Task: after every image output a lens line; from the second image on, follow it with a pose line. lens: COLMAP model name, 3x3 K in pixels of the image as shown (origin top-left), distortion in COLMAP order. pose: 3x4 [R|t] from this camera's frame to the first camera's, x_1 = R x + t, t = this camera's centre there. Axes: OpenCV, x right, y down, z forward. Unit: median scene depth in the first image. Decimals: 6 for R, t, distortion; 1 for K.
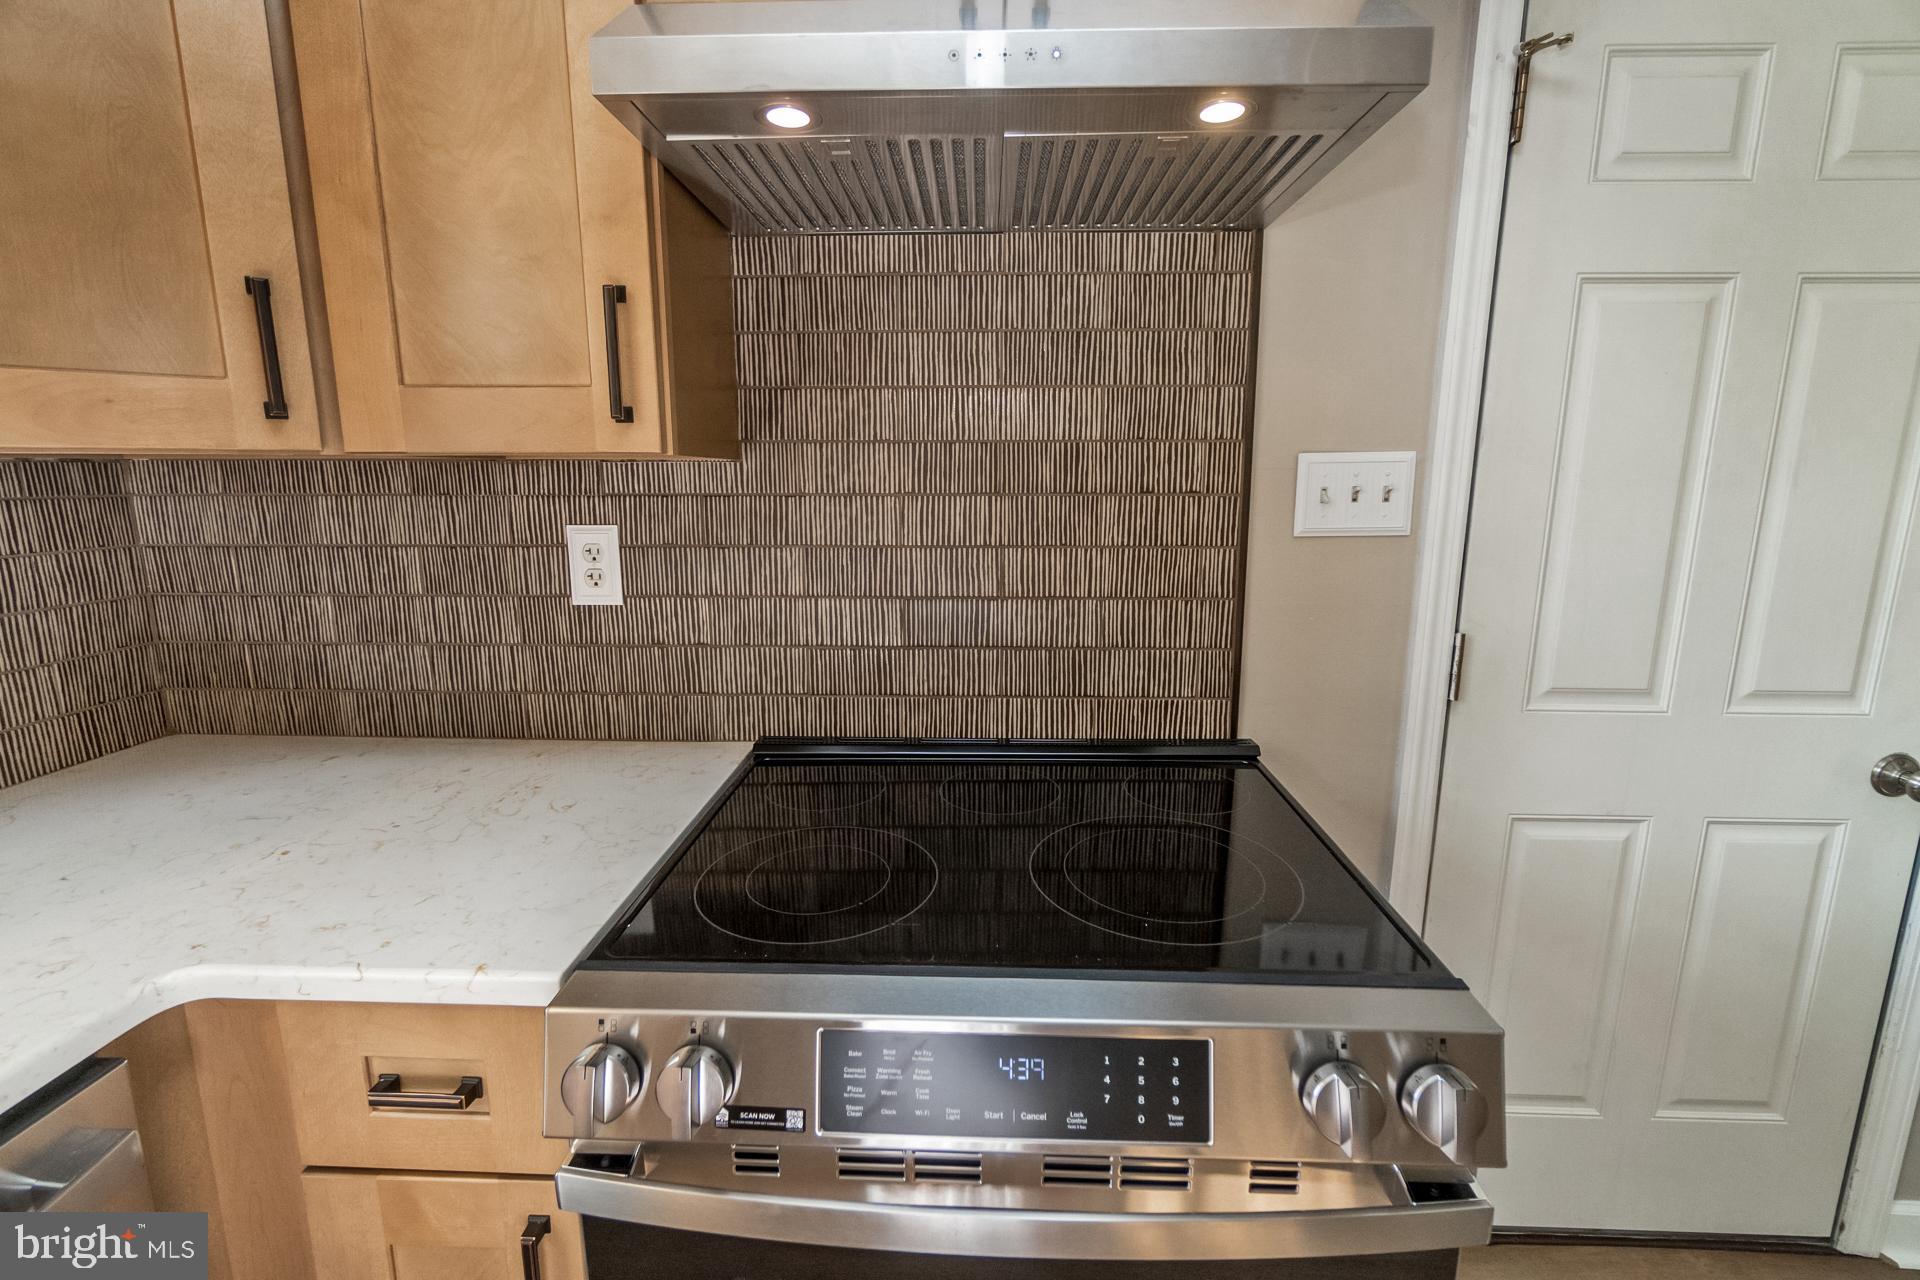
lens RADIAL K [[840.0, 0, 959.7], [0, 840.0, 628.5], [0, 0, 1]] dist [-0.003241, -0.000358]
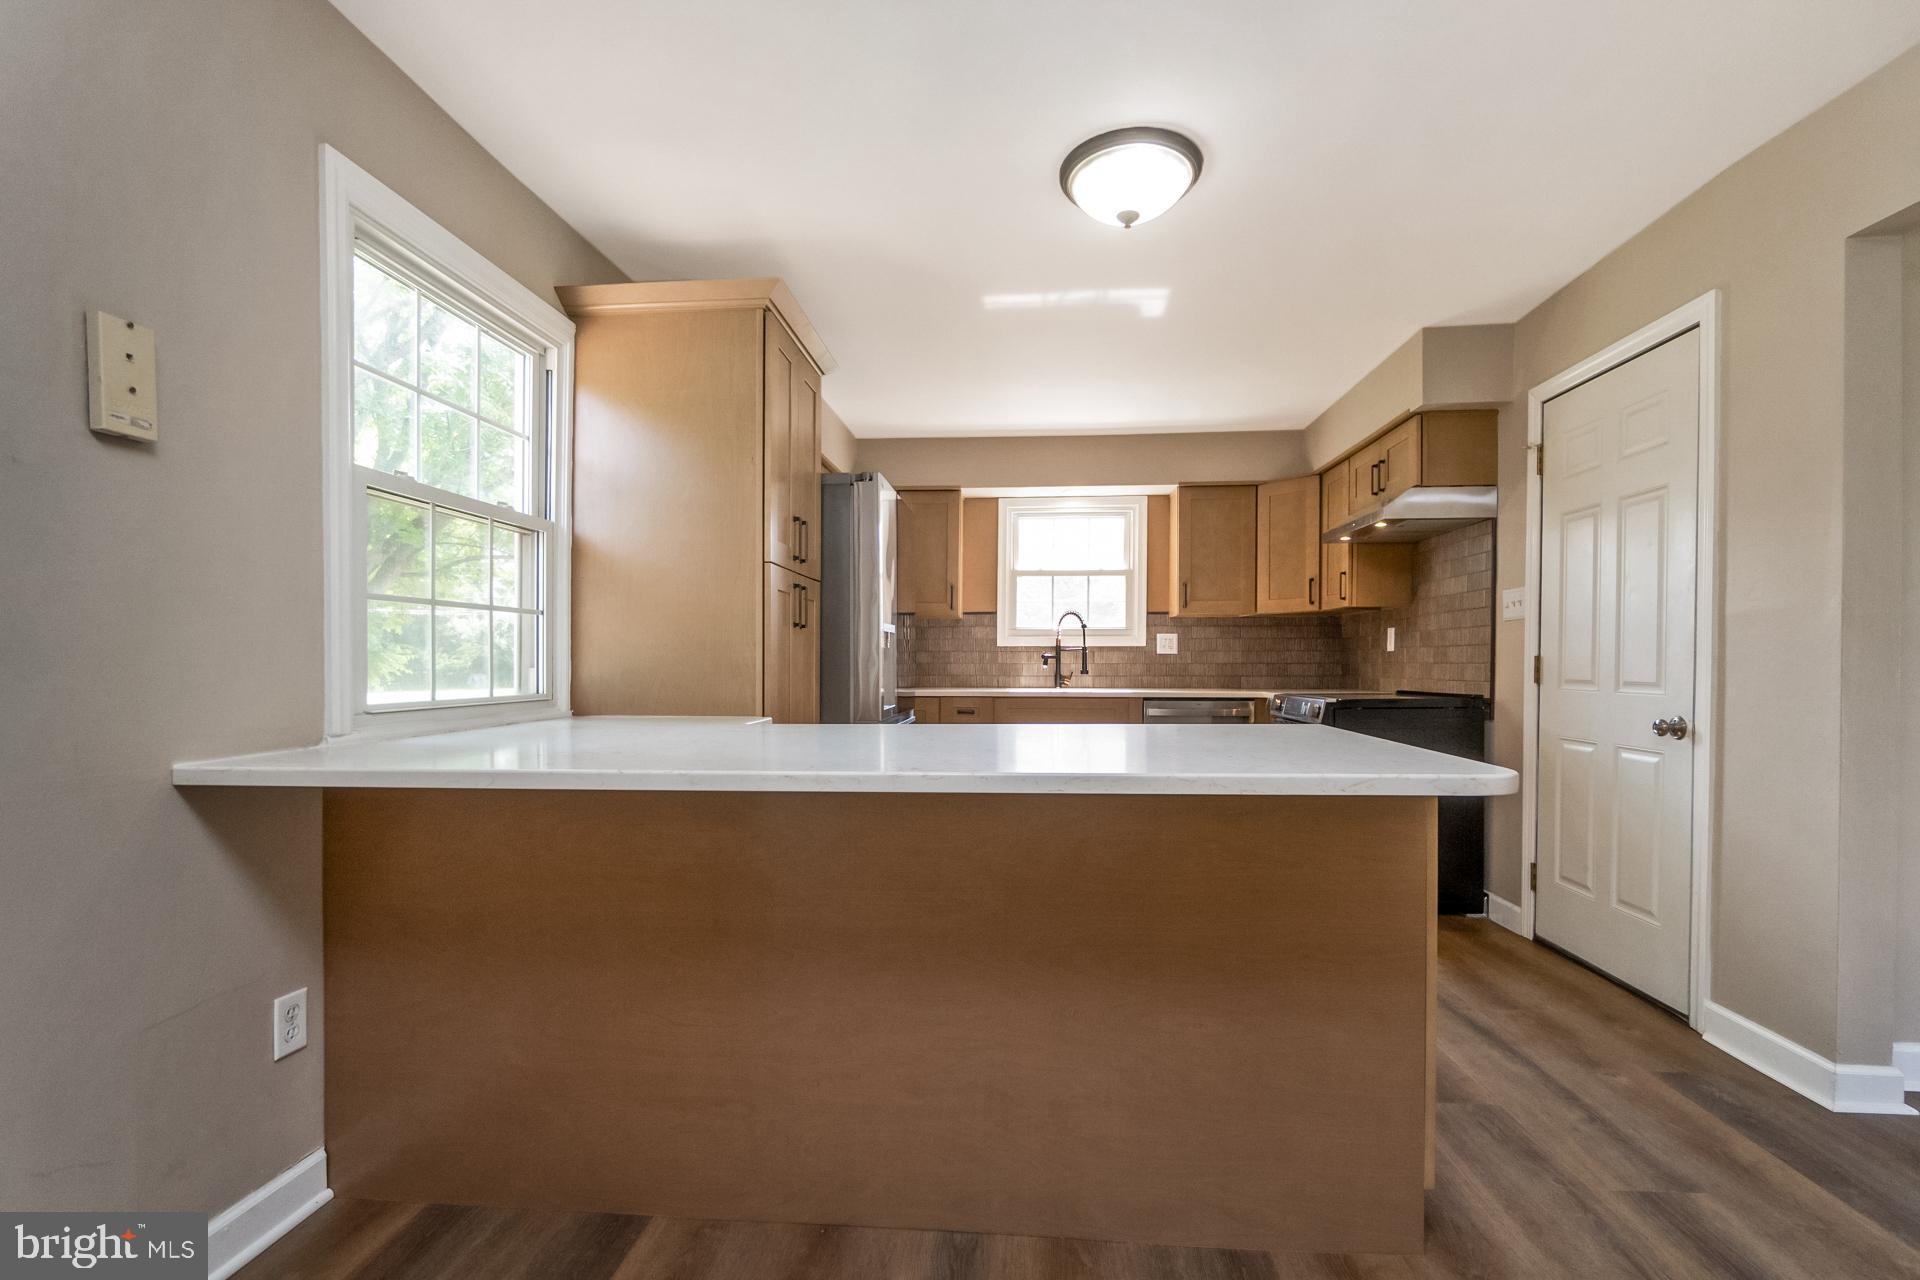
lens RADIAL K [[863.1, 0, 959.4], [0, 863.1, 671.7], [0, 0, 1]] dist [-0.000369, 0.000073]
pose [[-0.044368, 0.010294, -0.998962, 3.264089], [-0.182787, 0.982983, 0.018248, 0.321849], [0.982151, 0.183407, -0.041731, -0.582132]]
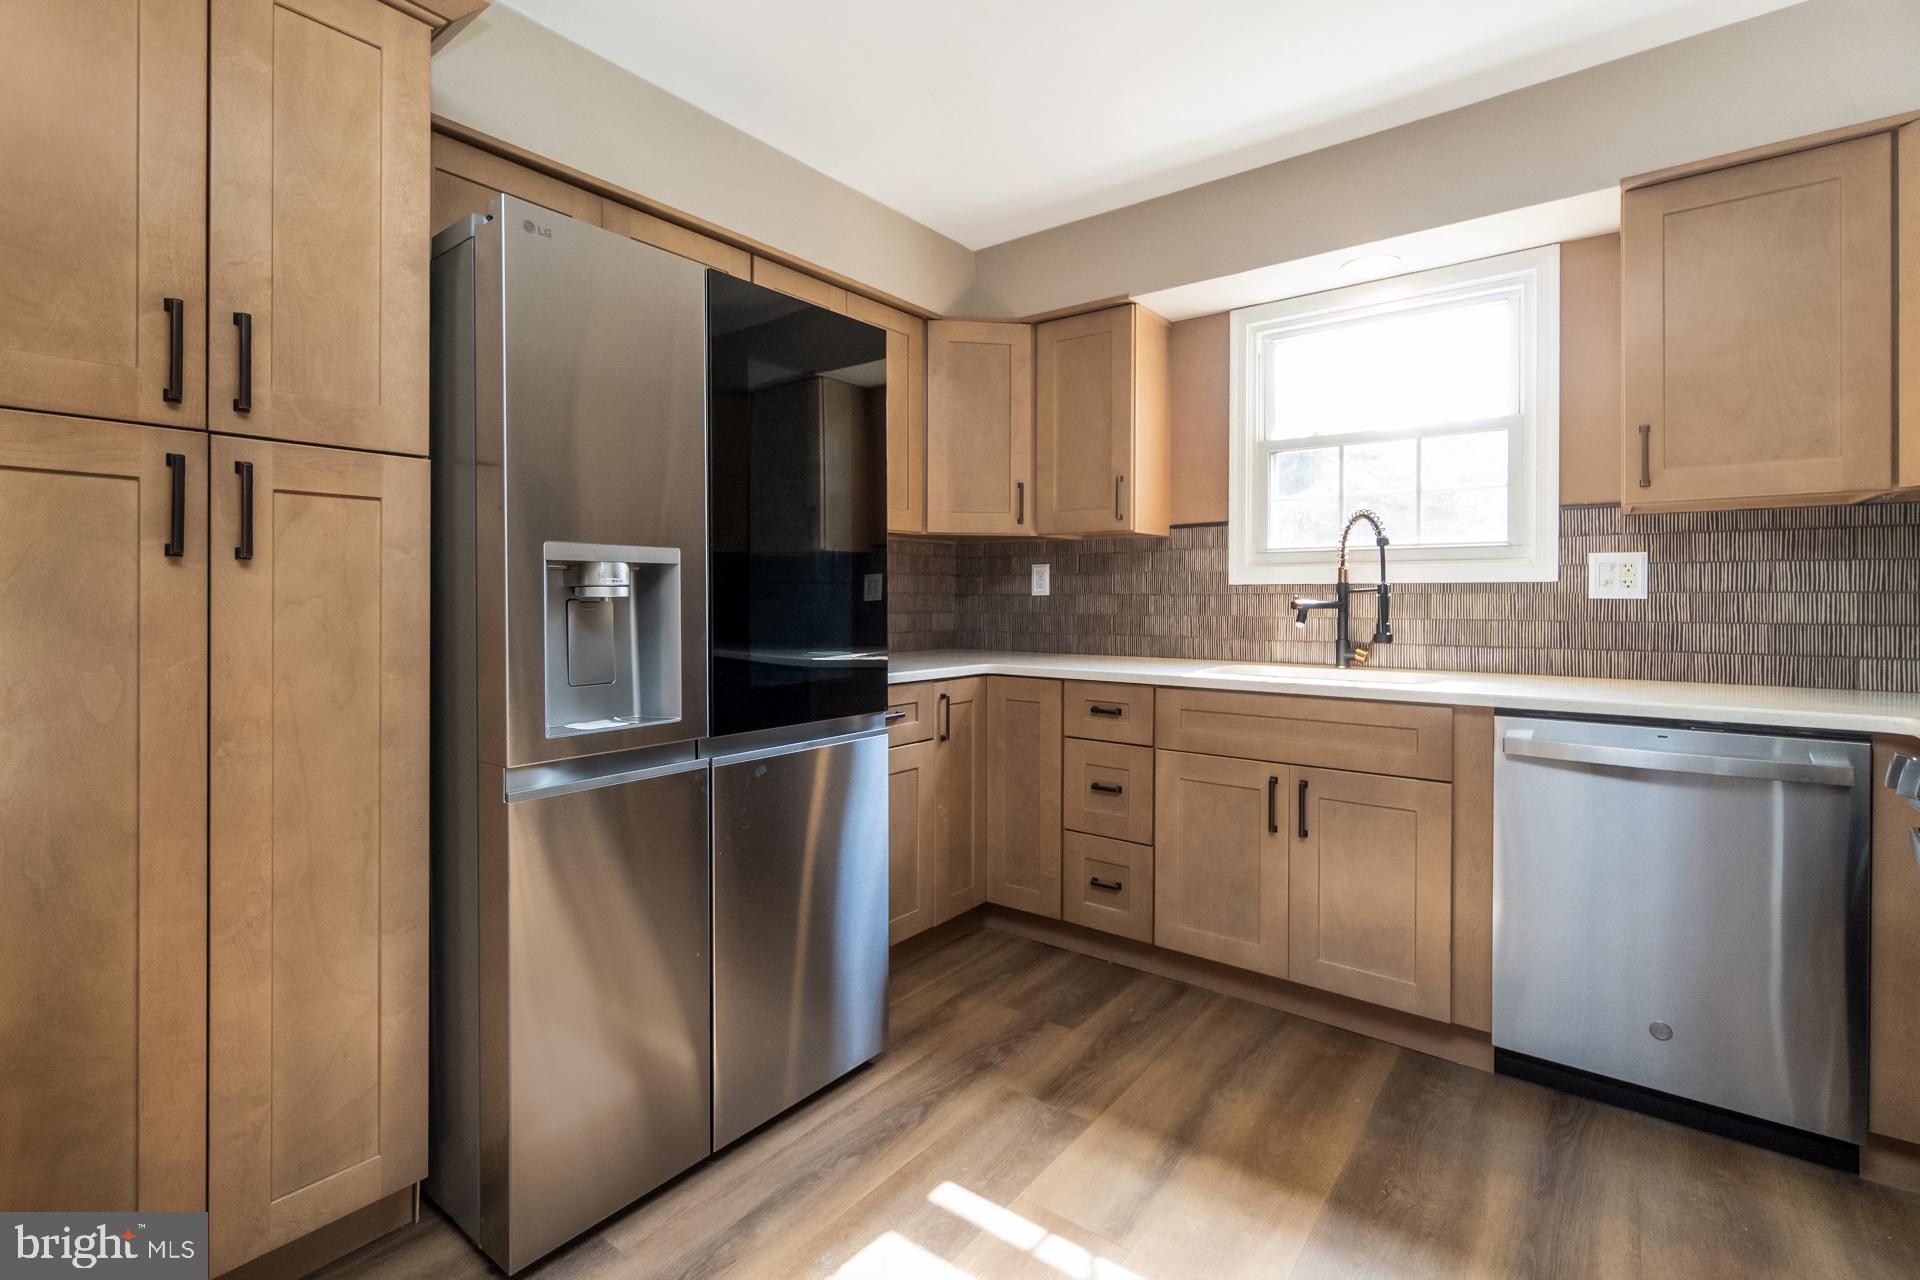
lens RADIAL K [[871.0, 0, 955.5], [0, 871.0, 596.0], [0, 0, 1]] dist [0.000760, 0.000727]
pose [[-0.578508, -0.002174, -0.815674, 1.288287], [-0.149446, 0.983352, 0.103371, 0.137316], [0.801870, 0.181700, -0.569201, 0.157931]]
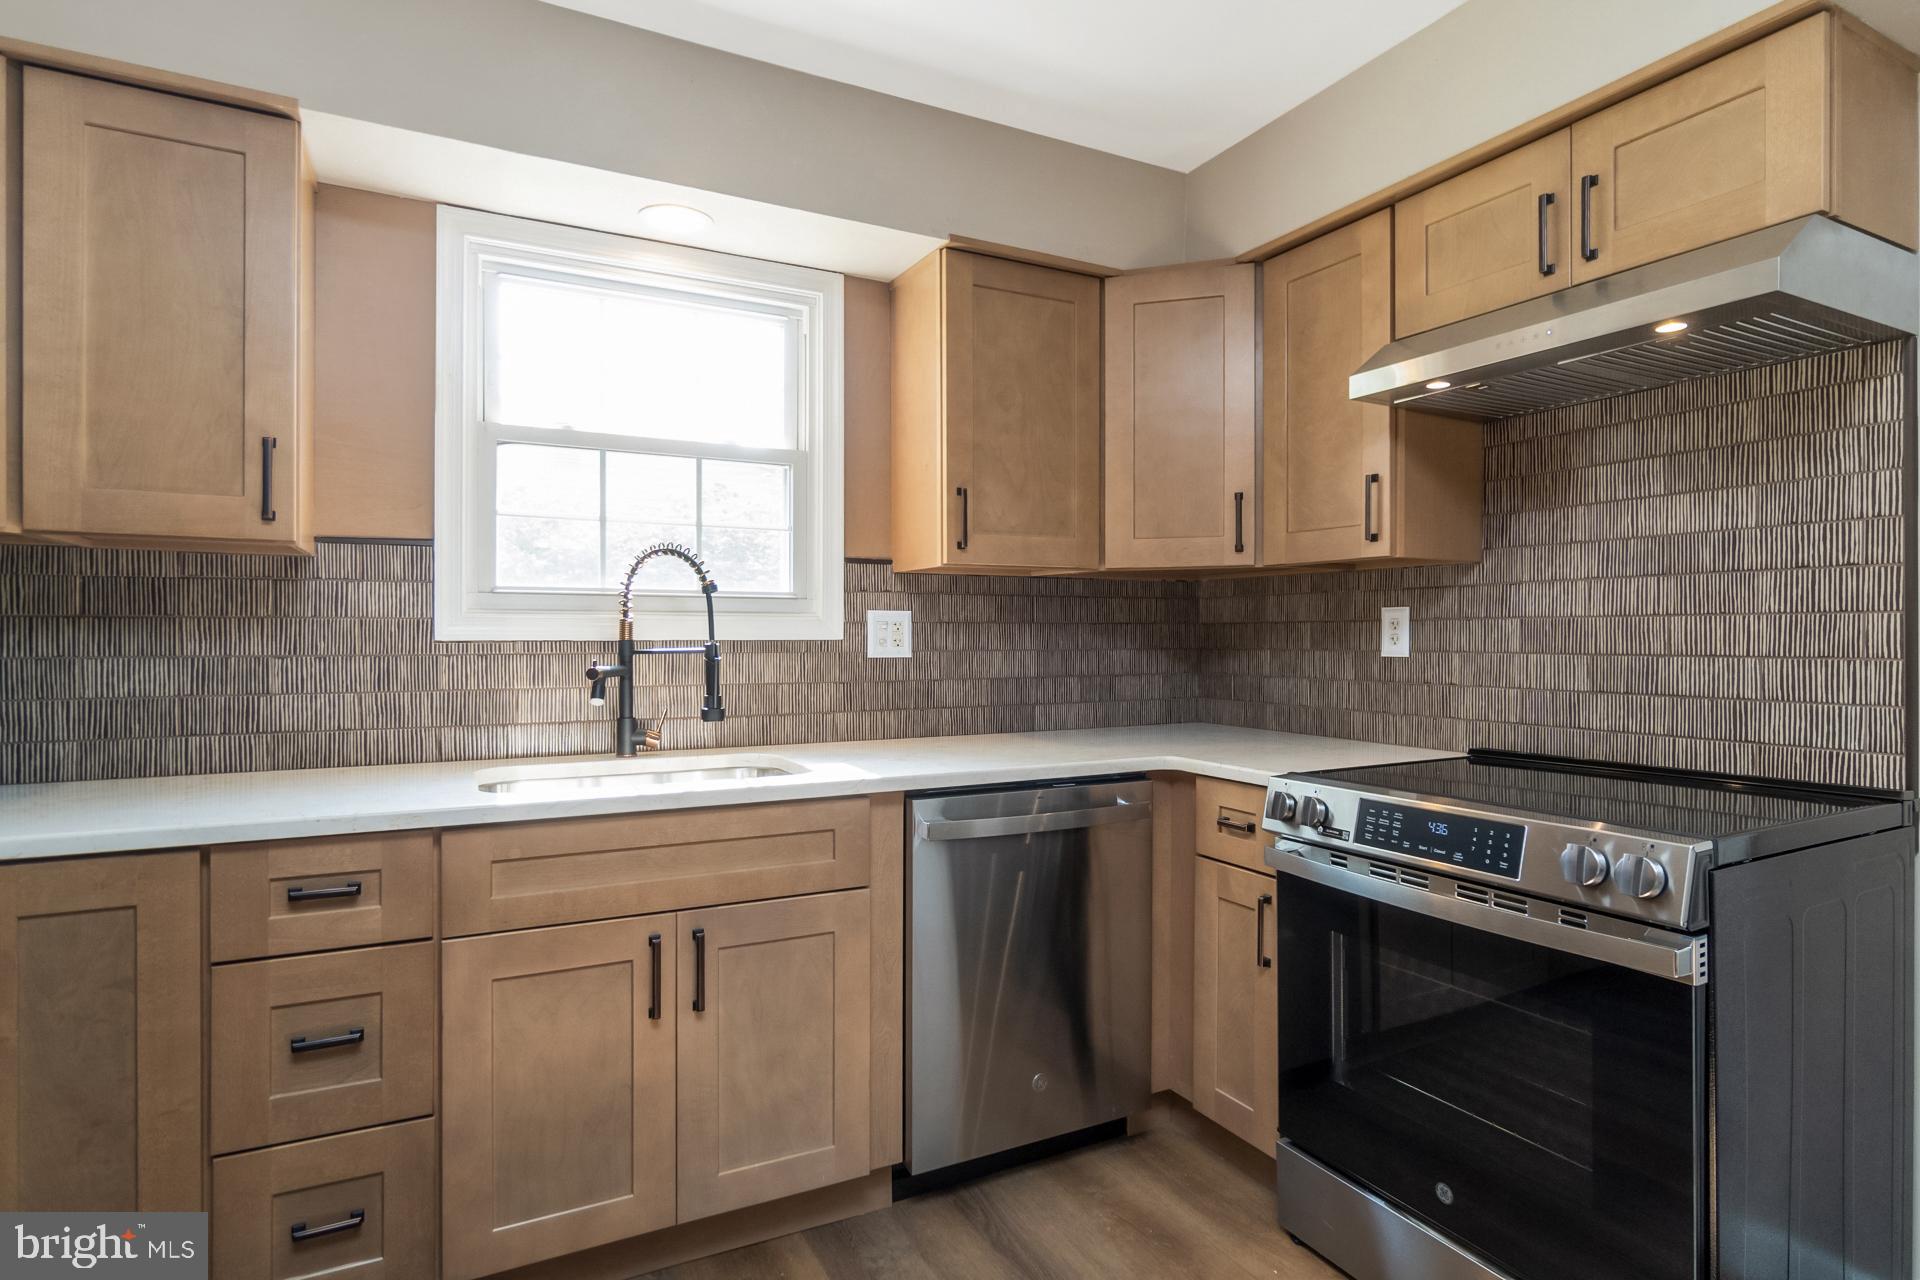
lens RADIAL K [[994.5, 0, 965.6], [0, 994.5, 641.7], [0, 0, 1]] dist [-0.010656, 0.000416]
pose [[0.495401, 0.005284, -0.868648, 0.837330], [-0.158481, 0.983748, -0.084399, 0.241909], [0.854085, 0.179476, 0.488187, -0.652892]]
